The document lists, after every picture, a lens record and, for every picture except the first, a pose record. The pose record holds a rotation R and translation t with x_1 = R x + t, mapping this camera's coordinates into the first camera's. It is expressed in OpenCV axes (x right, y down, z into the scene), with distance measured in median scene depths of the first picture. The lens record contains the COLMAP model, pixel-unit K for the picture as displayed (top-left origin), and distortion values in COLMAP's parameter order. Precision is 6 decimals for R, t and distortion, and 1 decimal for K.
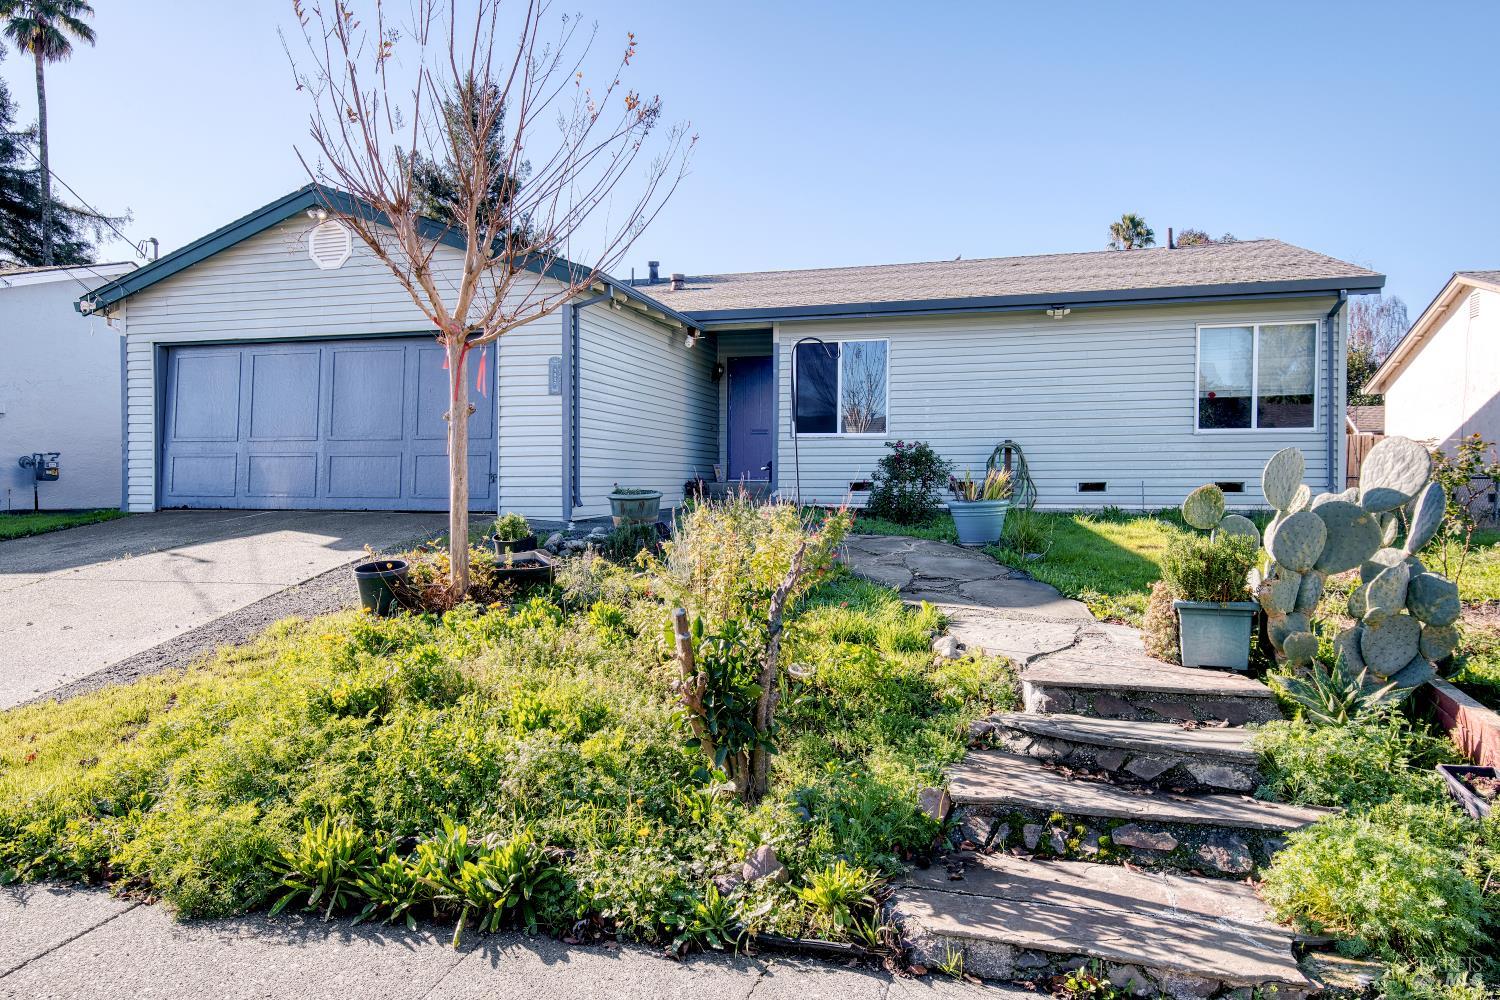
lens RADIAL K [[941.7, 0, 743.8], [0, 941.7, 495.8], [0, 0, 1]] dist [0.026715, 0.001258]
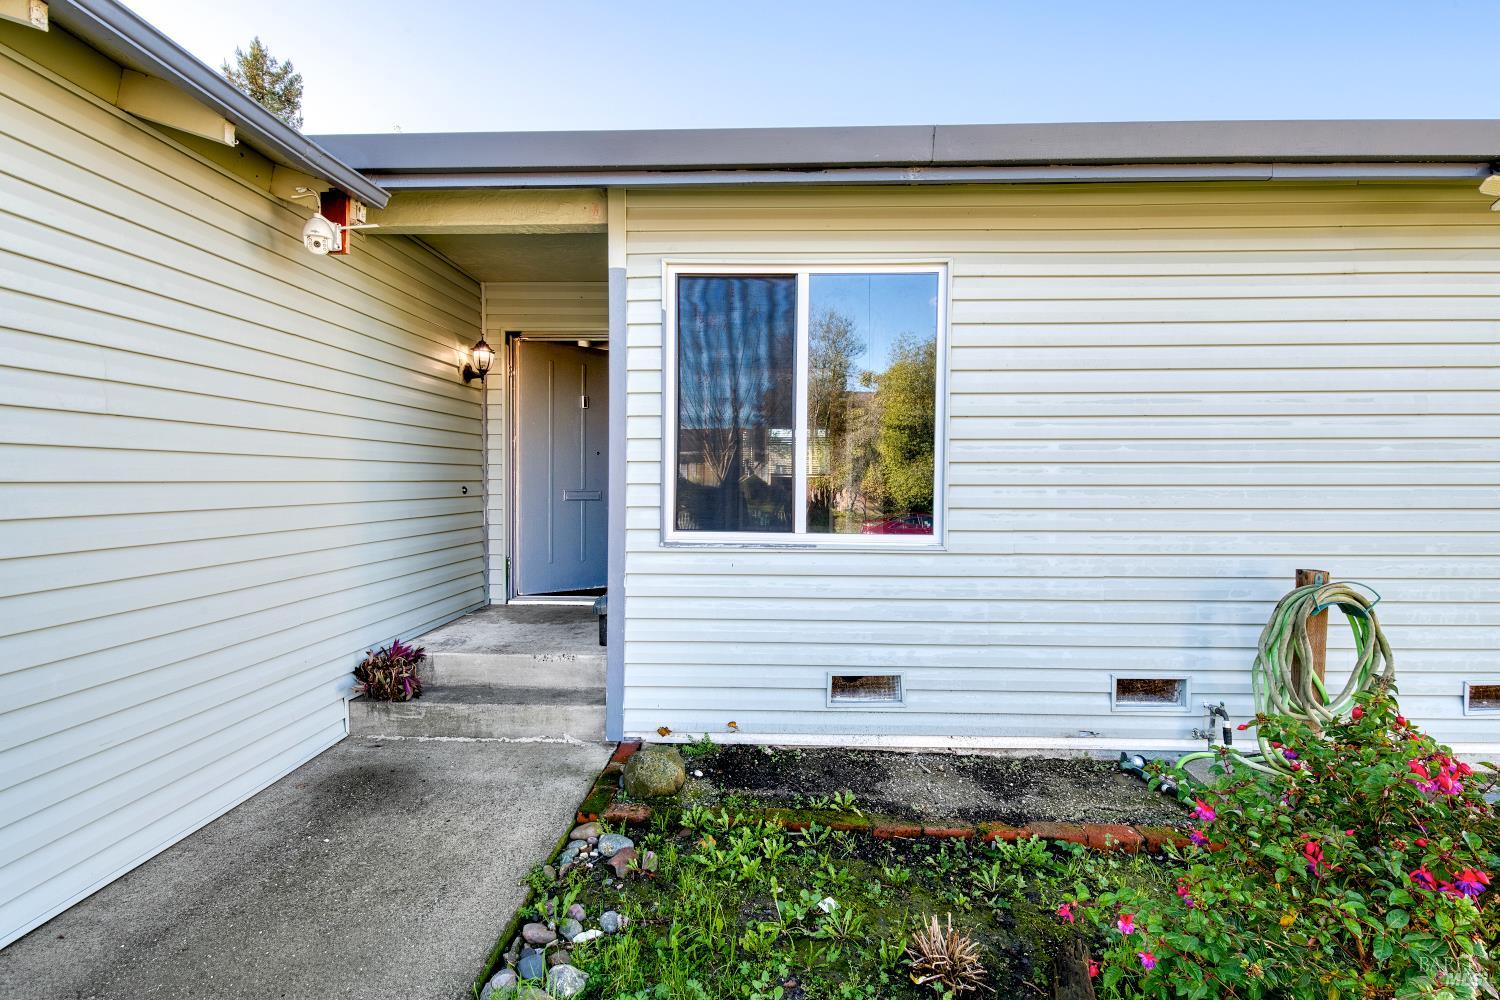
lens RADIAL K [[682.0, 0, 748.3], [0, 682.0, 510.1], [0, 0, 1]] dist [0.000800, 0.000037]
pose [[0.973178, -0.008116, 0.229909, 0.026441], [0.000244, 0.999413, 0.034248, -0.094411], [-0.230053, -0.033274, 0.972609, 0.850001]]
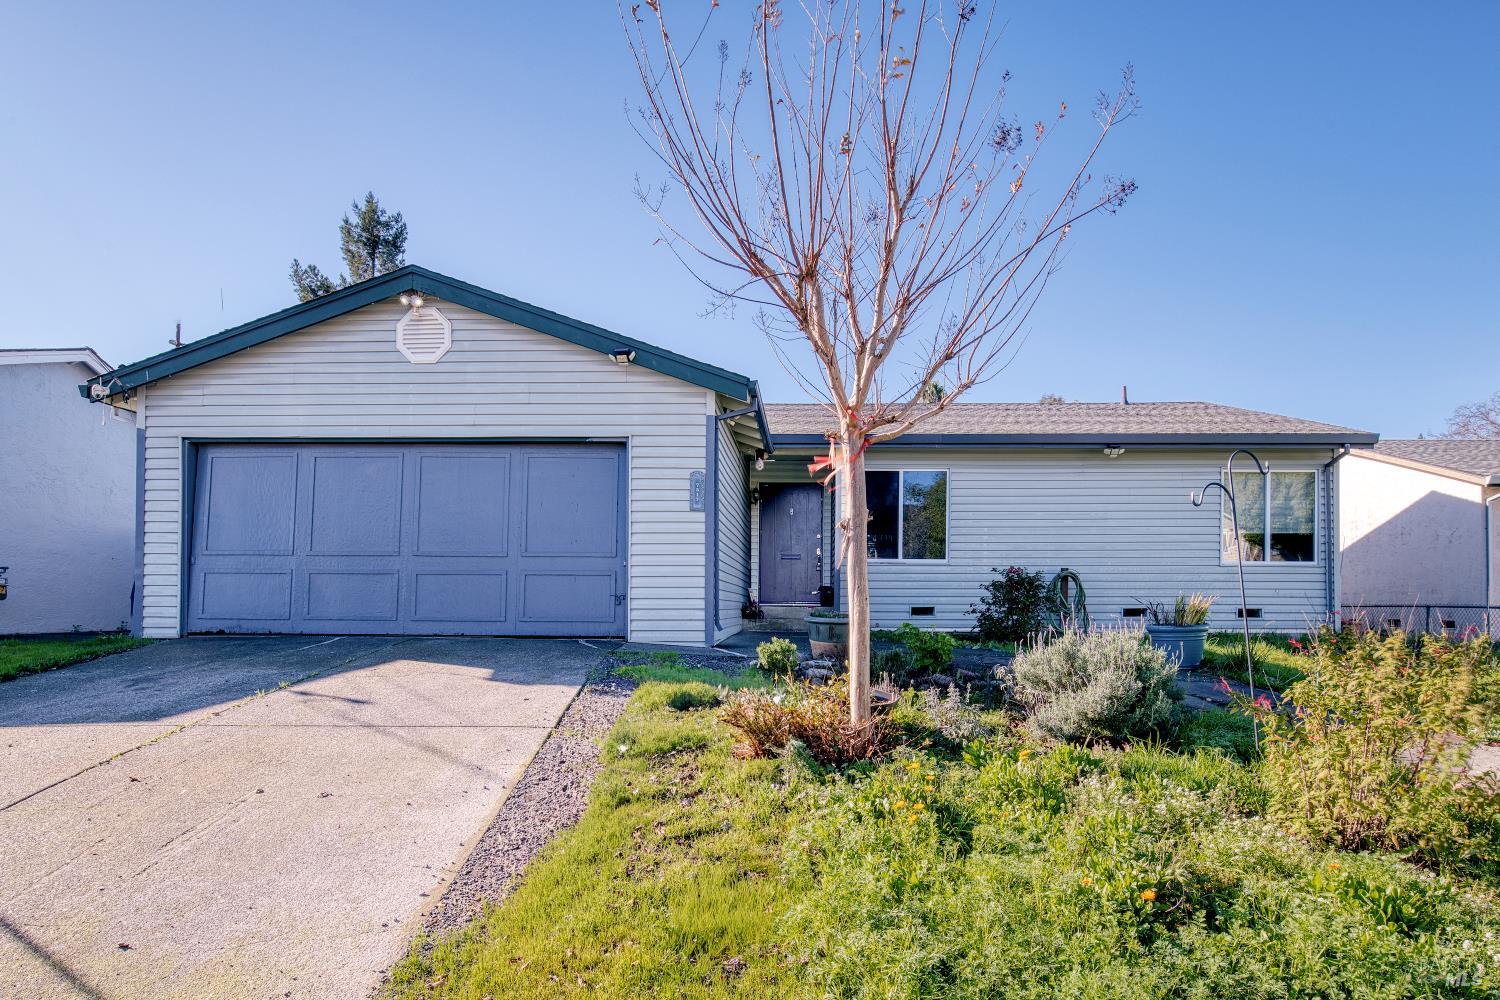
lens RADIAL K [[848.0, 0, 763.9], [0, 848.0, 603.9], [0, 0, 1]] dist [-0.005001, -0.001557]
pose [[0.973083, 0.006198, 0.230373, -0.288927], [-0.002196, 0.999842, -0.017625, -0.000870], [-0.230446, 0.016644, 0.972943, 0.150889]]
